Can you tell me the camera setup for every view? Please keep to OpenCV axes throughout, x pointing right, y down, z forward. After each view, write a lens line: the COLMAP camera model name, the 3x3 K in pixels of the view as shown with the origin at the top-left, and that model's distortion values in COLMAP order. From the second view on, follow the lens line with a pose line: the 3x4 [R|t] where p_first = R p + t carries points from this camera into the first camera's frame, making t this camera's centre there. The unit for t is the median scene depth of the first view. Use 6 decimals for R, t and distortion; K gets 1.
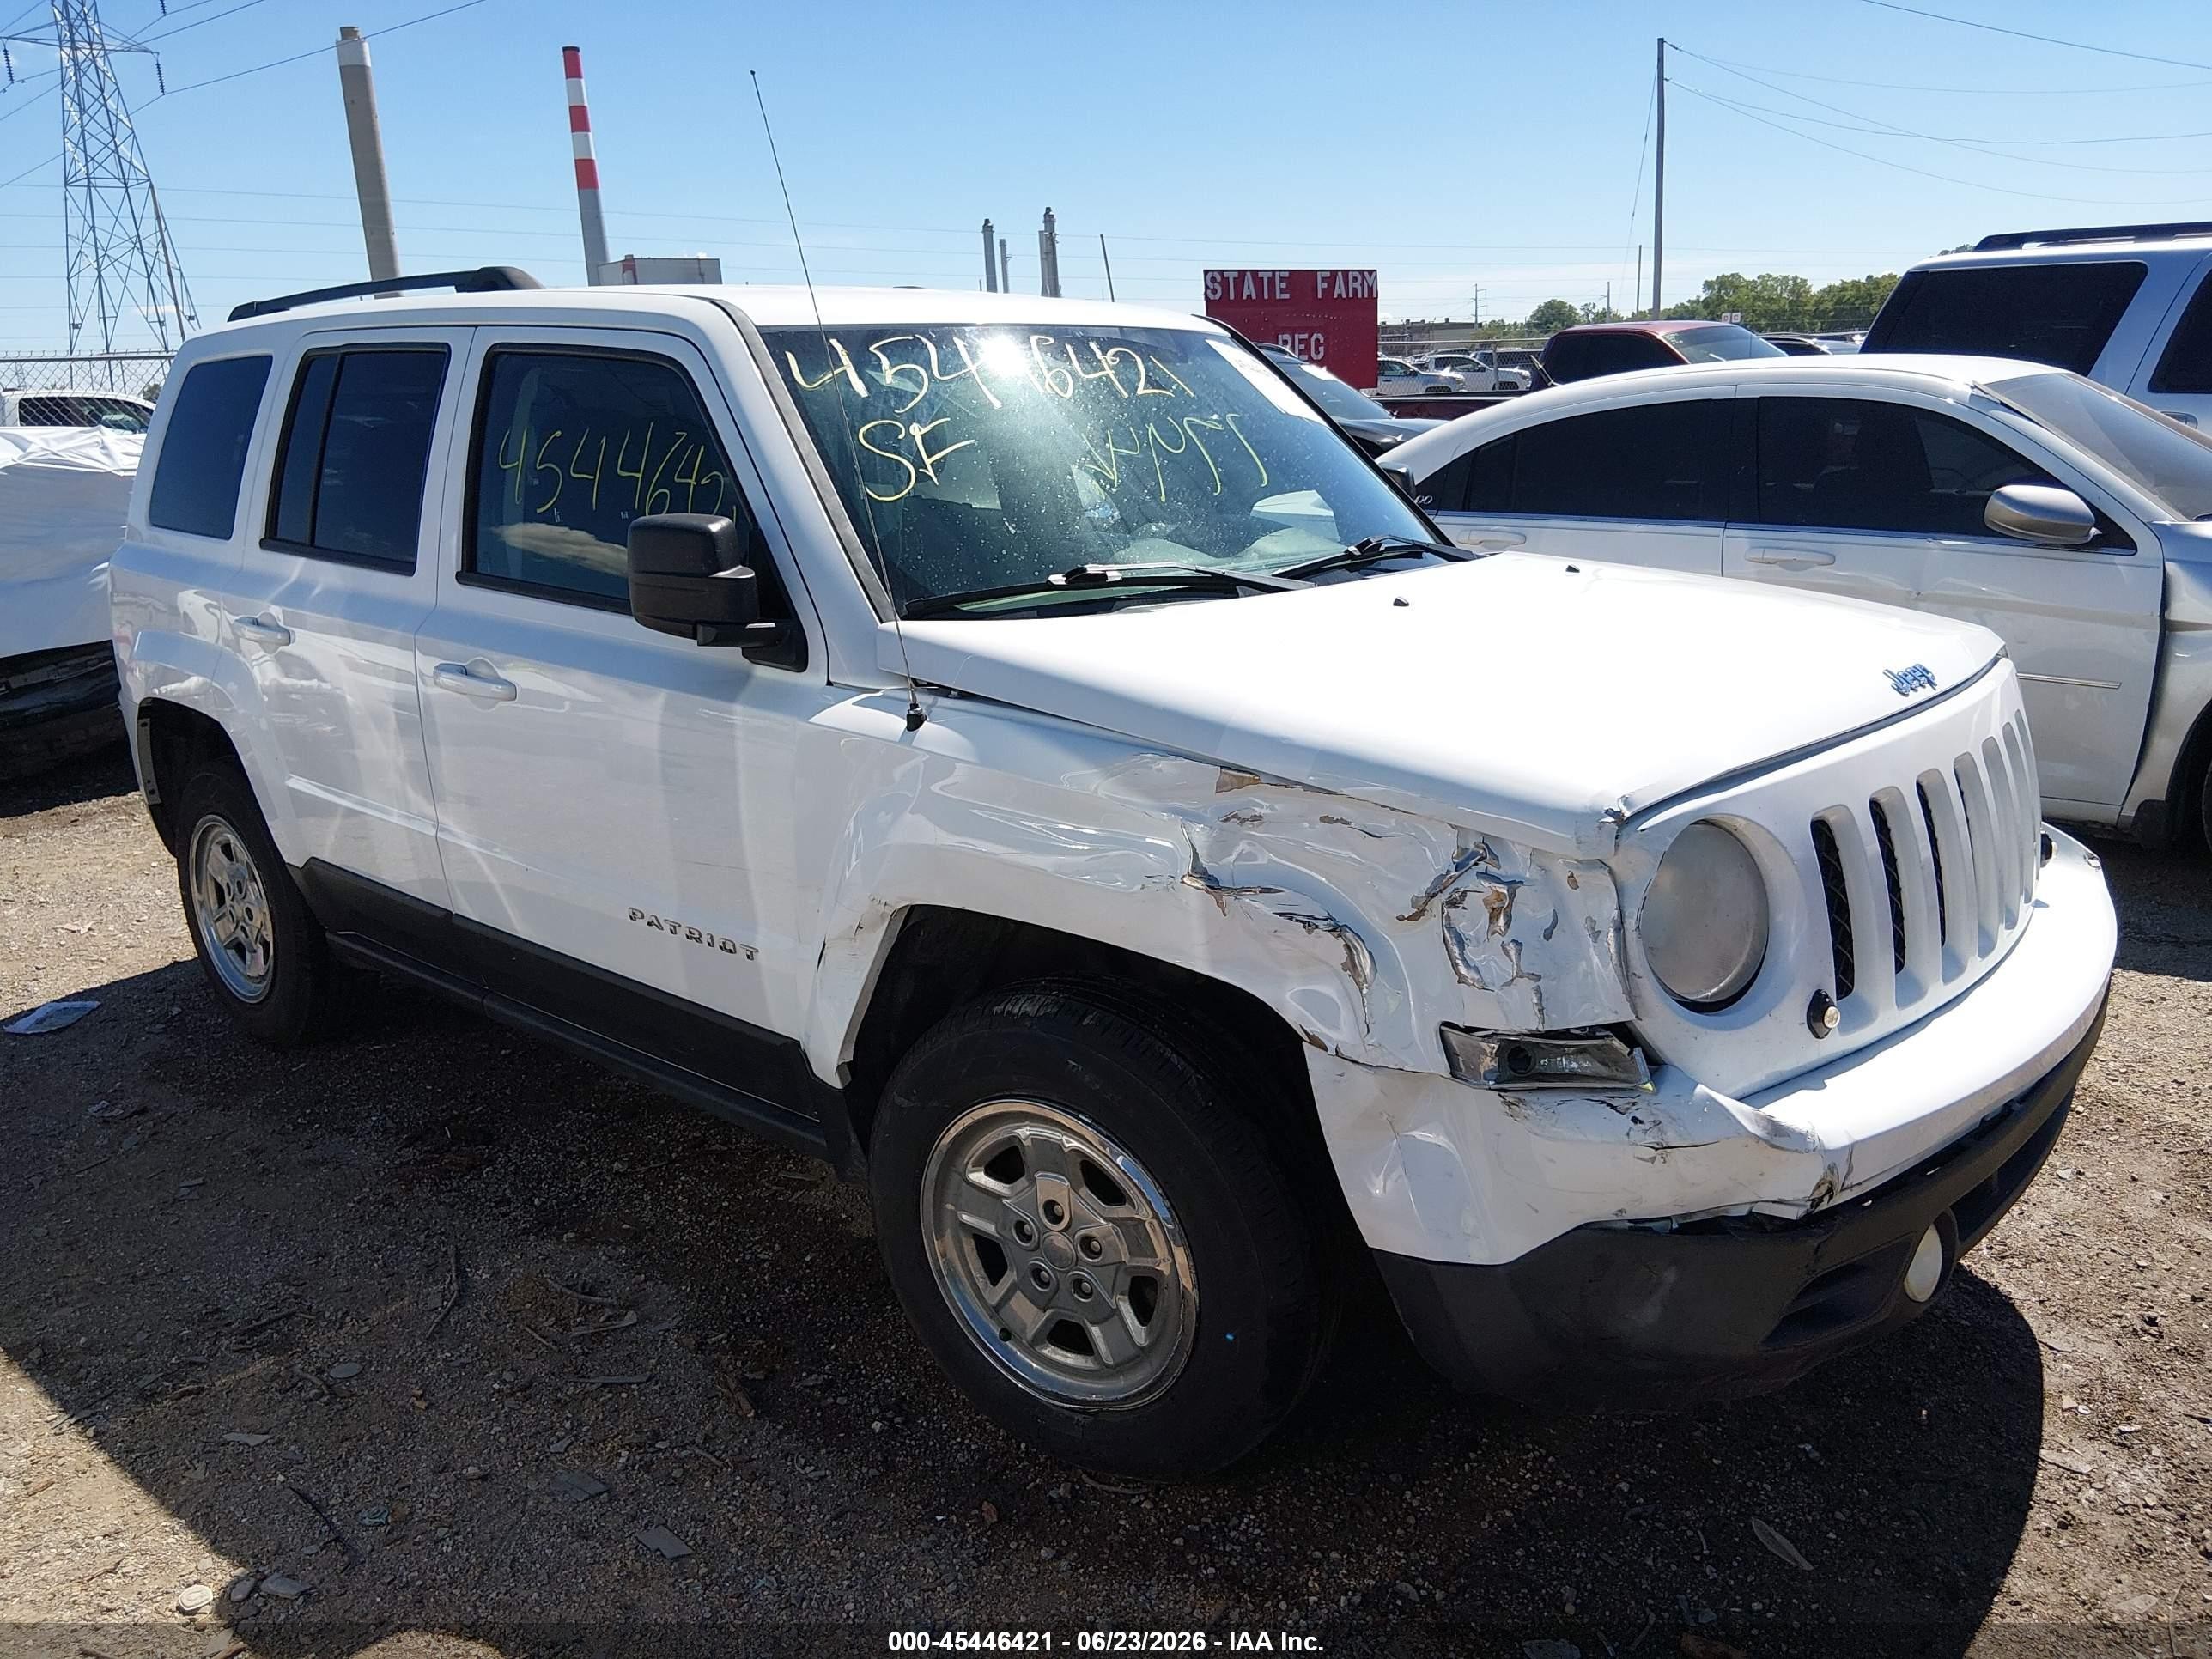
lens RADIAL K [[1713.2, 0, 1106.0], [0, 1713.2, 829.5], [0, 0, 1]] dist [0.070532, -0.122196]
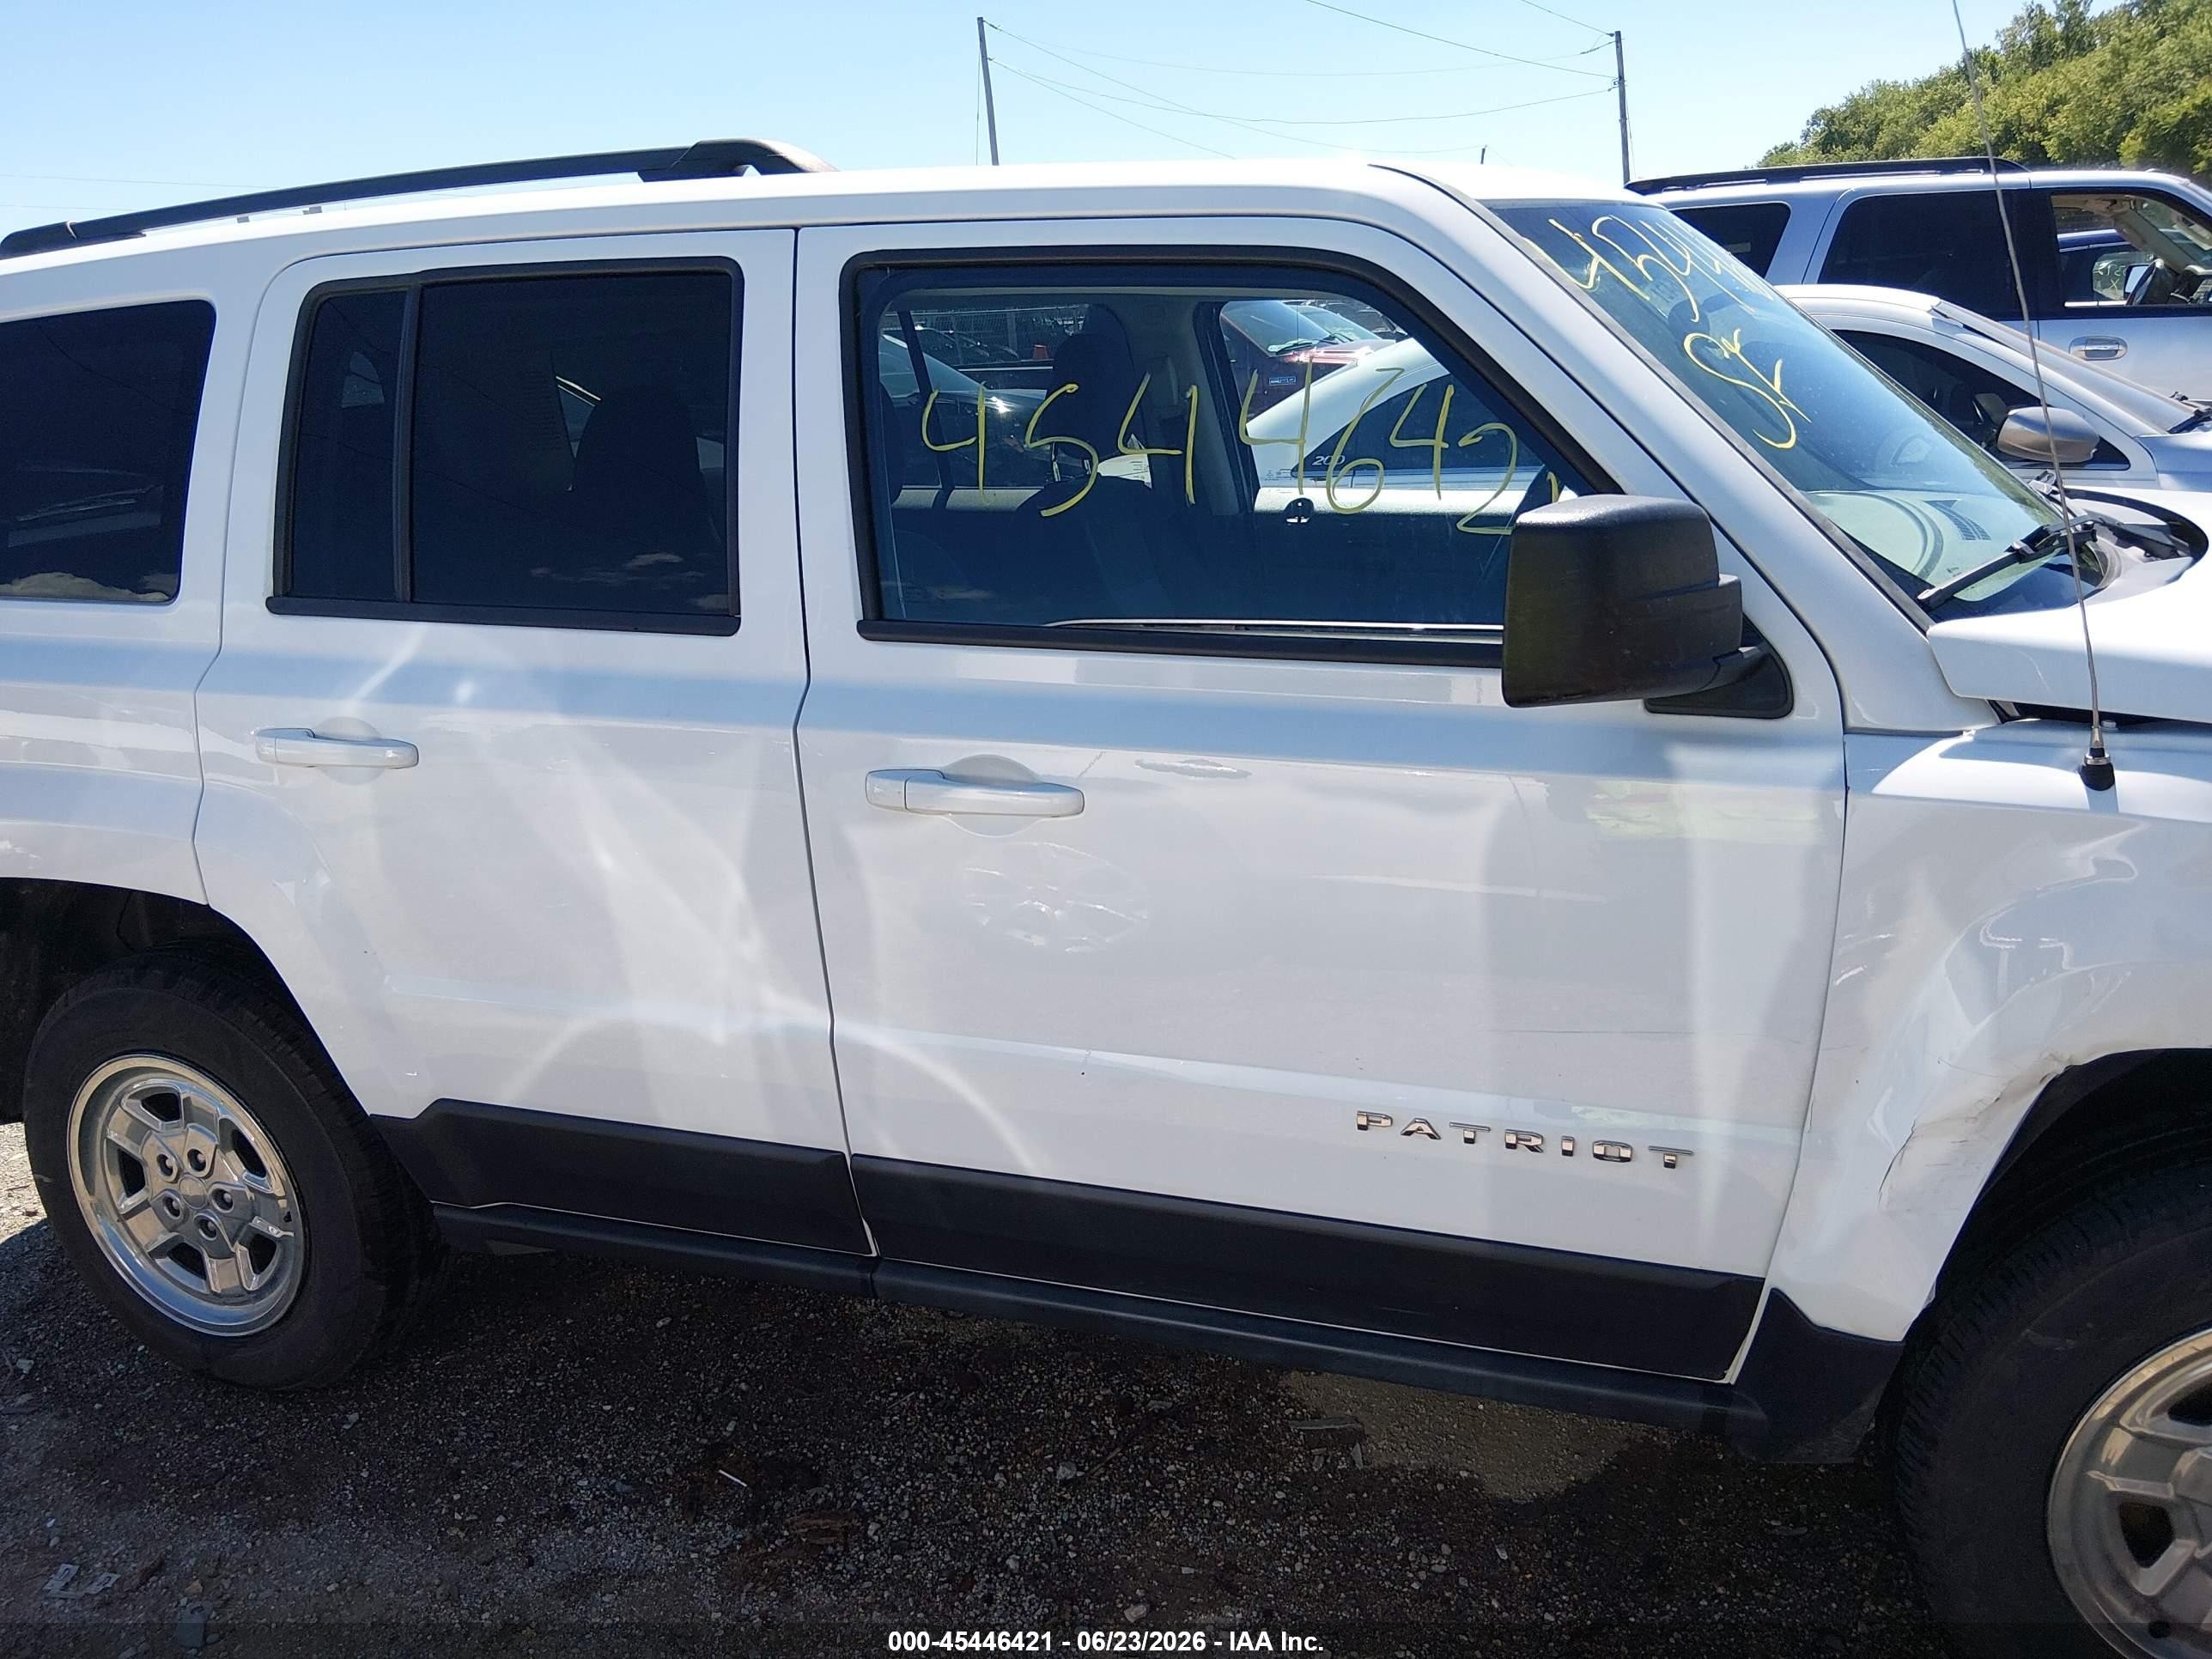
lens RADIAL K [[1713.2, 0, 1106.0], [0, 1713.2, 829.5], [0, 0, 1]] dist [0.070532, -0.122196]
pose [[0.927252, -0.127971, 0.351892, -0.601778], [0.124577, 0.991682, 0.032374, -0.096241], [-0.353108, 0.013819, 0.935481, 0.450203]]
